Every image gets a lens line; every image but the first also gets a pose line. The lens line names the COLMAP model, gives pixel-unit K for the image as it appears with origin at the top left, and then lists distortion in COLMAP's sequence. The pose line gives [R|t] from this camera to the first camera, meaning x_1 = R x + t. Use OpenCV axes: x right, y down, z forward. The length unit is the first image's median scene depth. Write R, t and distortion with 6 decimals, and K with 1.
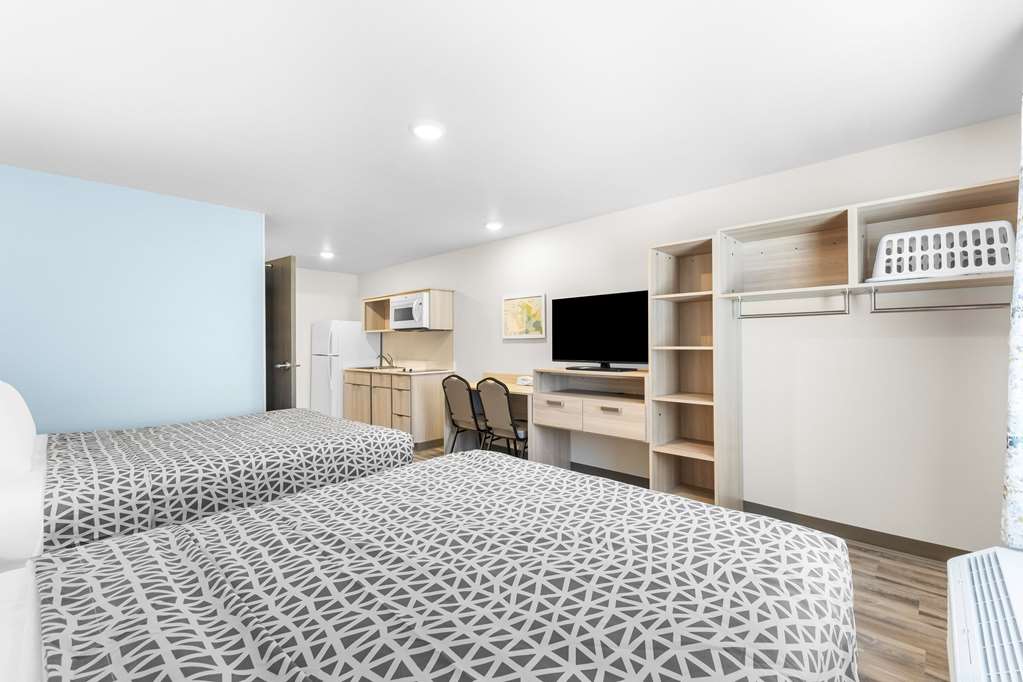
lens RADIAL K [[444.0, 0, 507.9], [0, 444.0, 344.3], [0, 0, 1]] dist [0.008169, 0.000888]
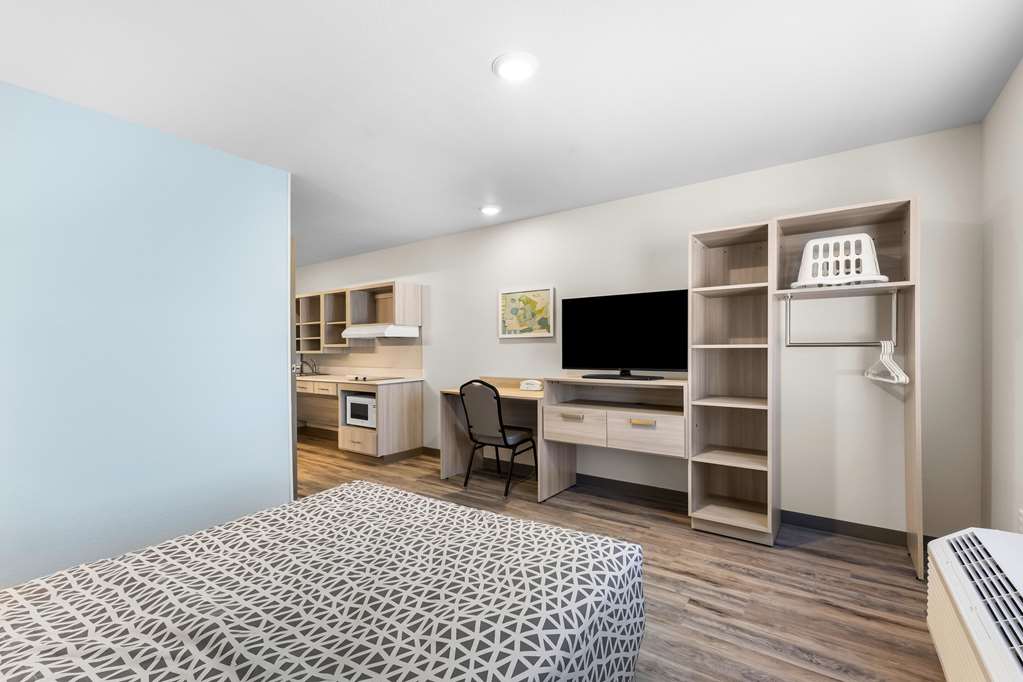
lens RADIAL K [[444.0, 0, 507.4], [0, 444.0, 346.4], [0, 0, 1]] dist [0.008169, 0.000888]
pose [[0.990353, -0.008747, 0.138291, -0.127682], [0.007611, 0.999933, 0.008742, -0.003090], [-0.138358, -0.007605, 0.990353, 0.120012]]
